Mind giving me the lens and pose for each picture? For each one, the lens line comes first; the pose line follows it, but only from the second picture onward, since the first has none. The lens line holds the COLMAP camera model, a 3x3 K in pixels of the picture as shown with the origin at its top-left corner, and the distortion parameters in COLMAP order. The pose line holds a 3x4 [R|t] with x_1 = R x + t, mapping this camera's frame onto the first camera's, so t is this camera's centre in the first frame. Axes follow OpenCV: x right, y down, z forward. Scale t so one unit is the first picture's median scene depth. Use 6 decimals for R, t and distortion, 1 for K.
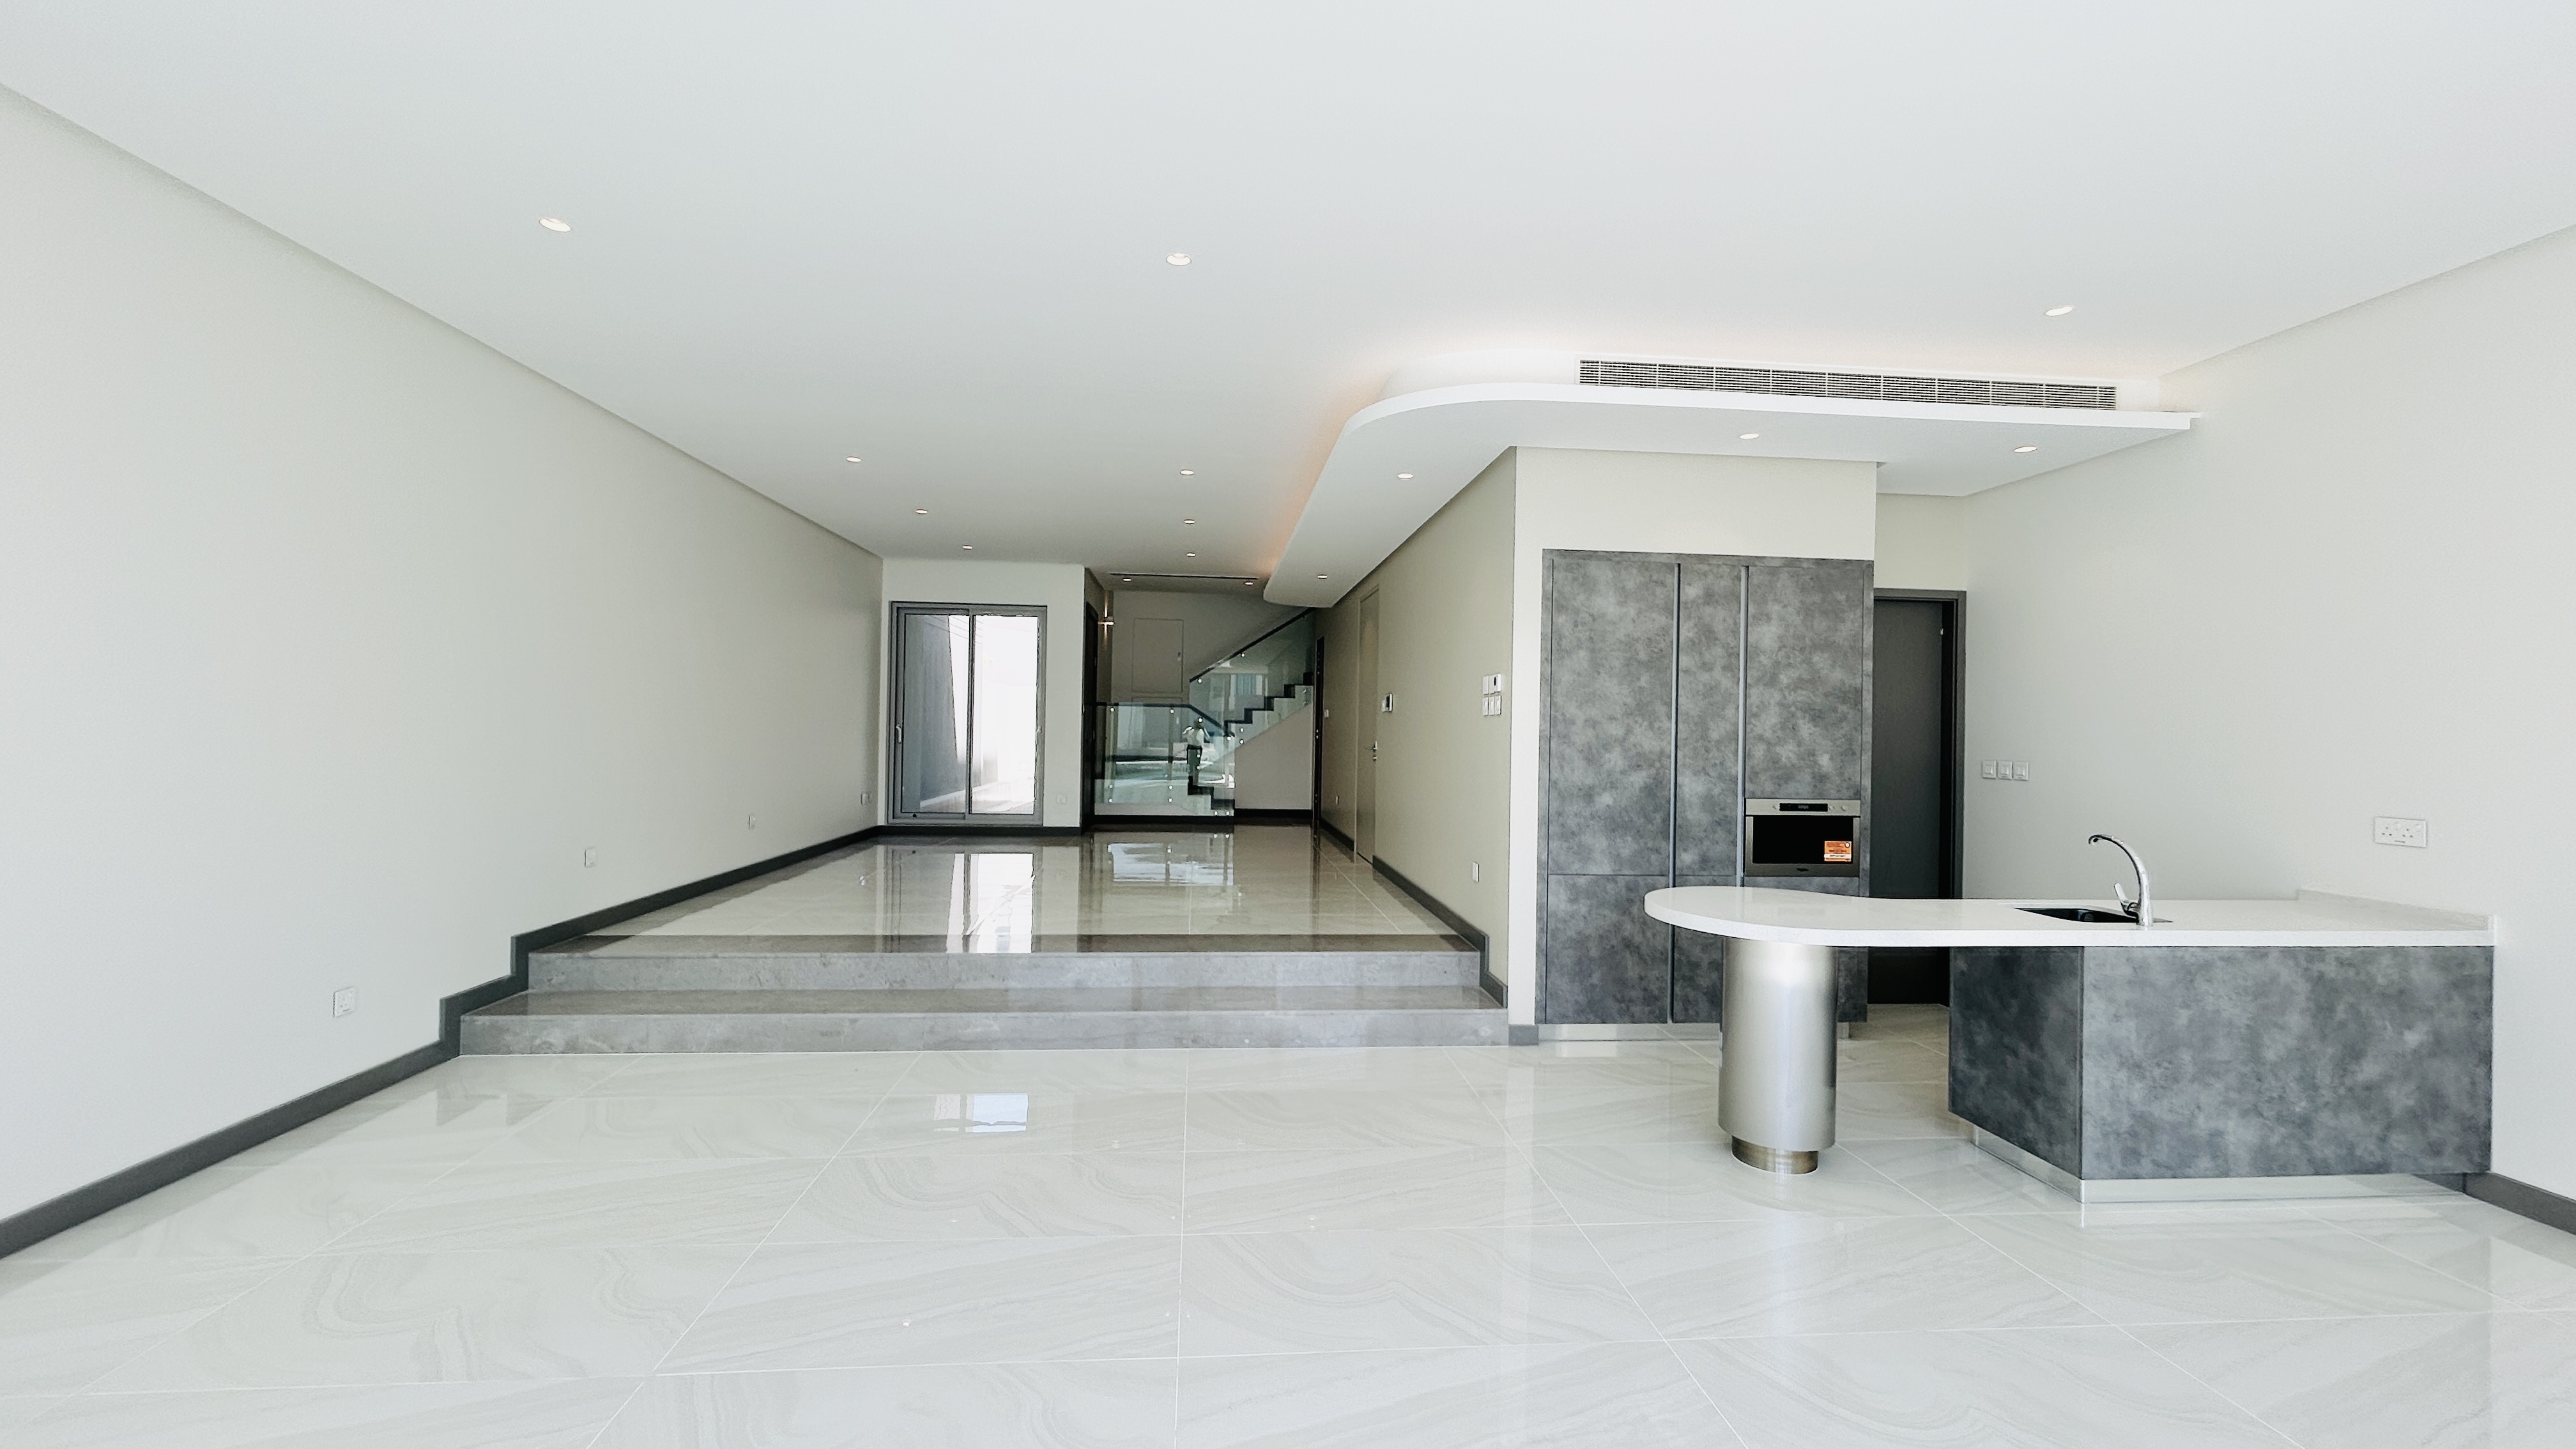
lens RADIAL K [[1037.7, 0, 1286.2], [0, 1037.7, 727.7], [0, 0, 1]] dist [-0.005868, 0.000954]
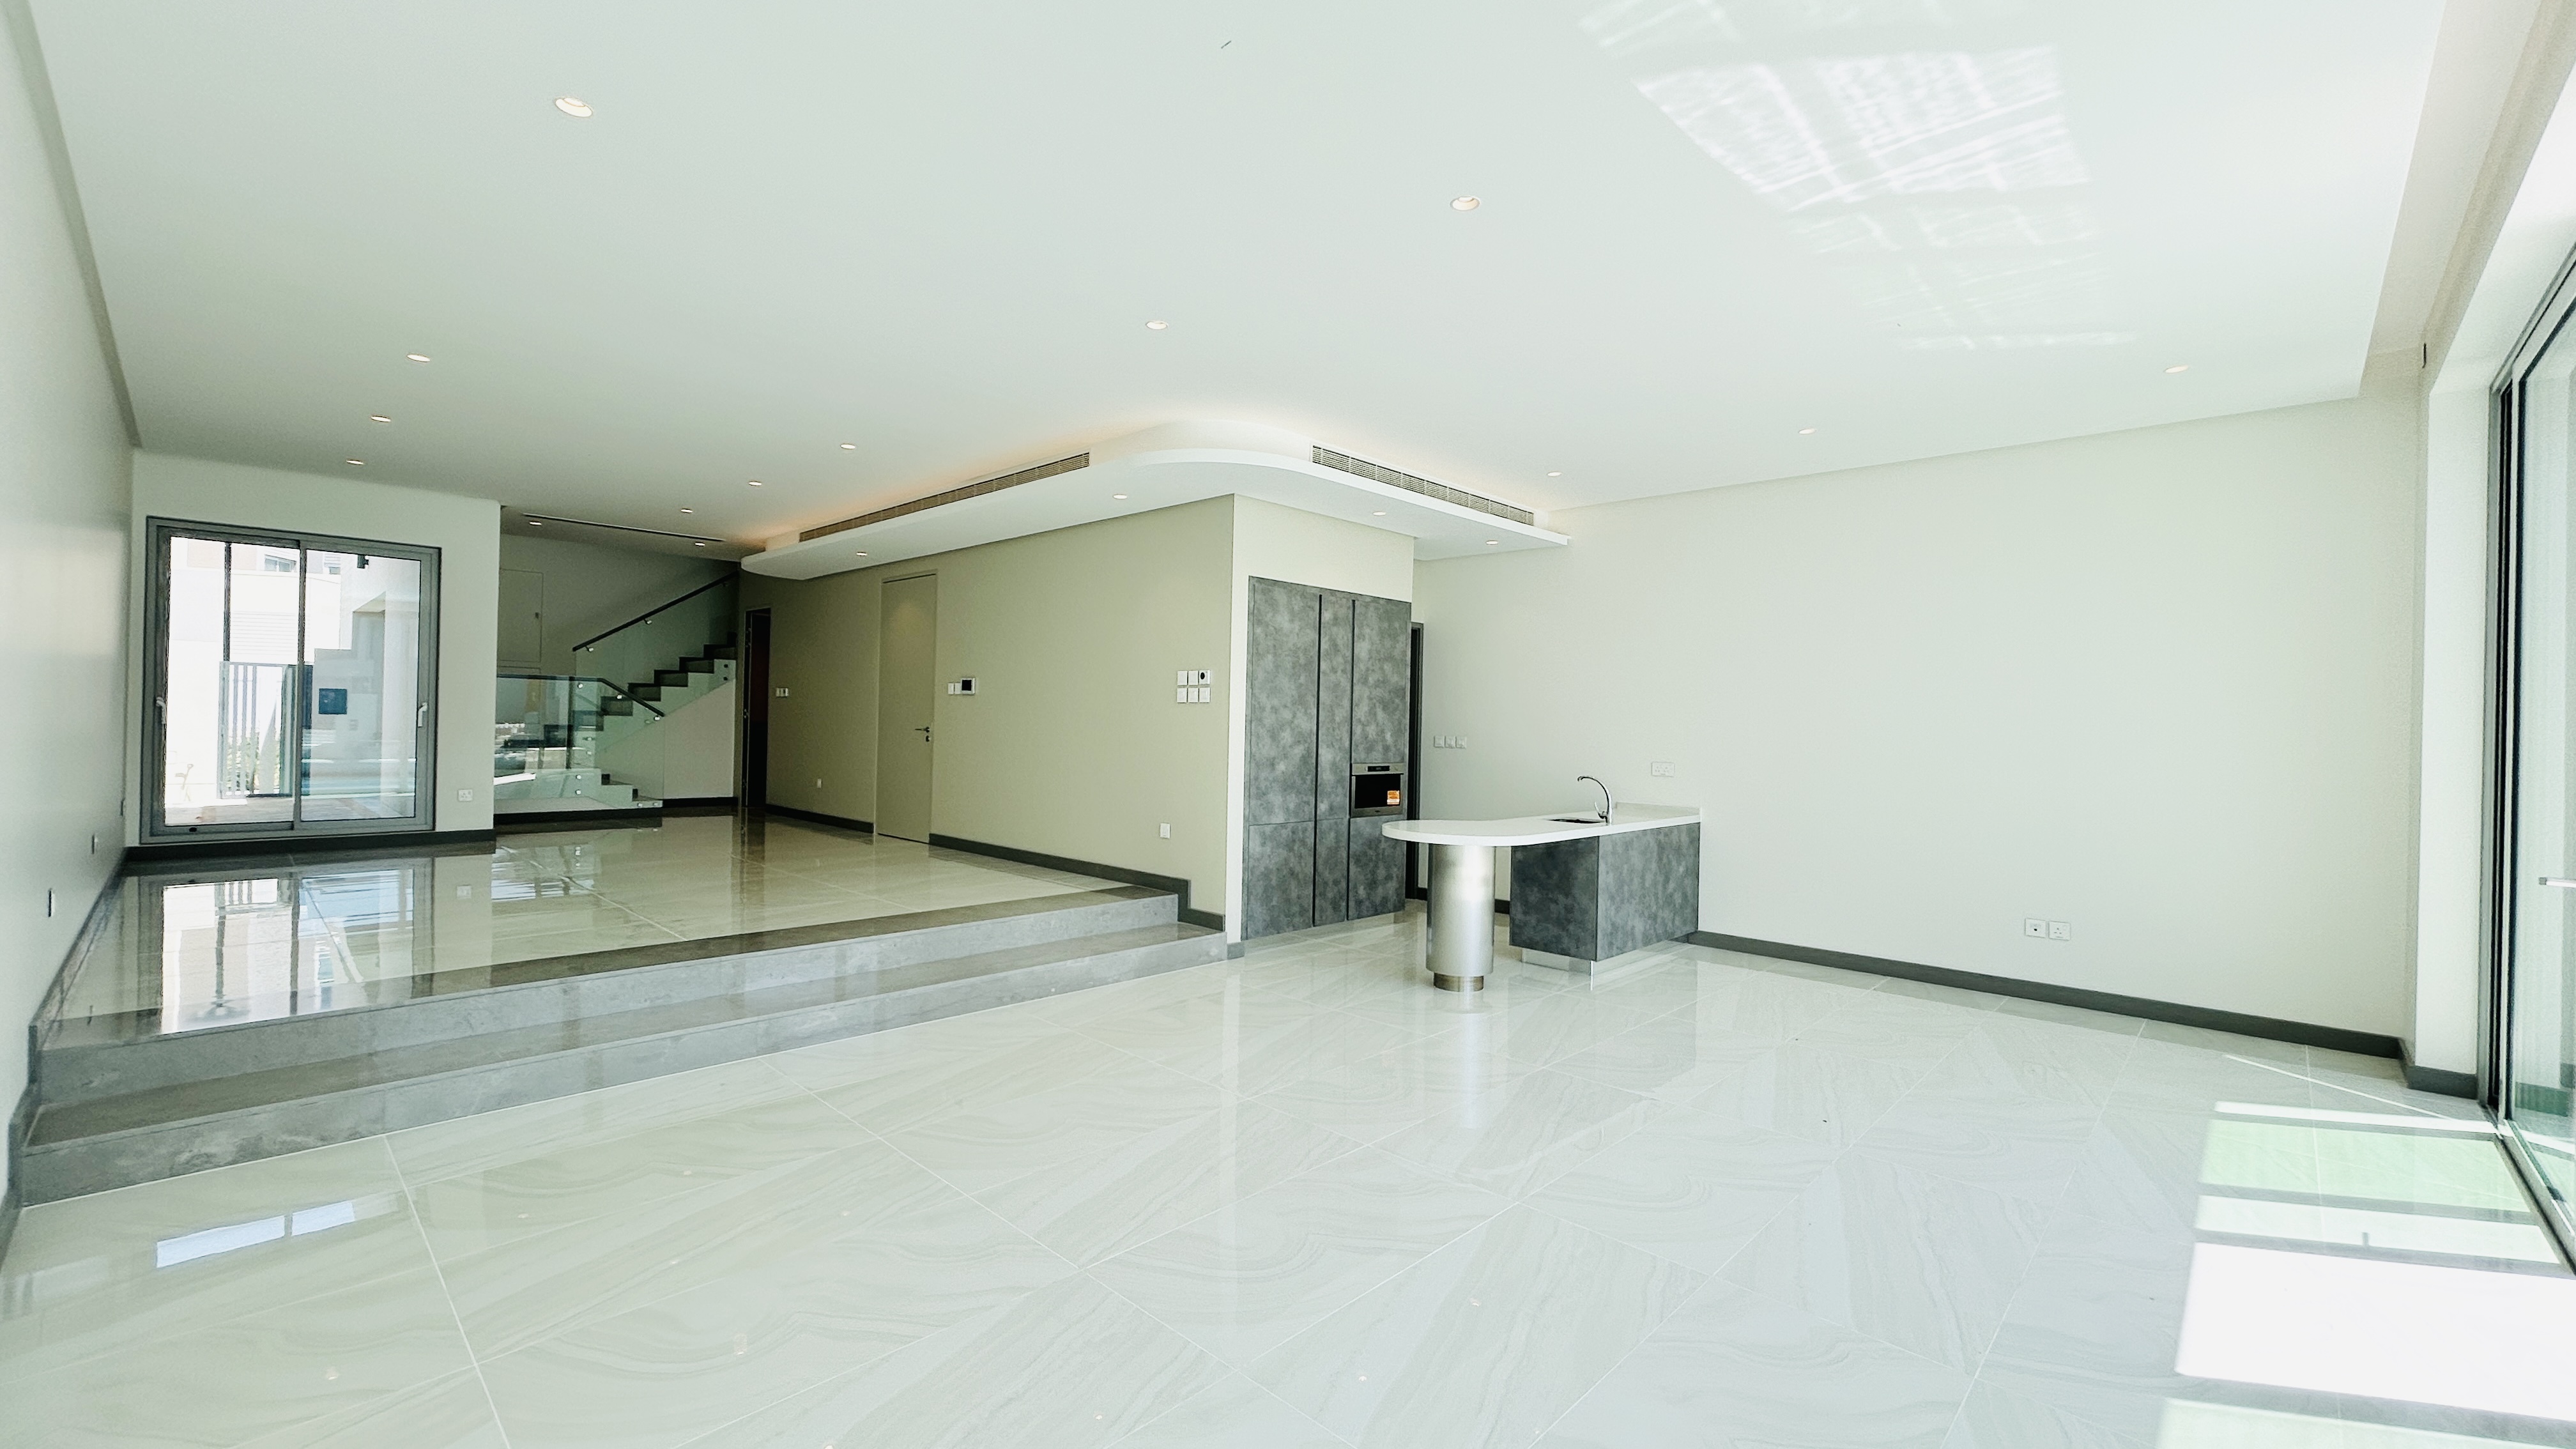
lens RADIAL K [[1037.7, 0, 1301.0], [0, 1037.7, 724.8], [0, 0, 1]] dist [-0.005868, 0.000954]
pose [[0.745009, -0.001896, 0.667052, -0.566339], [-0.009288, 0.999870, 0.013215, -0.003006], [-0.666990, -0.016041, 0.744894, -0.012649]]
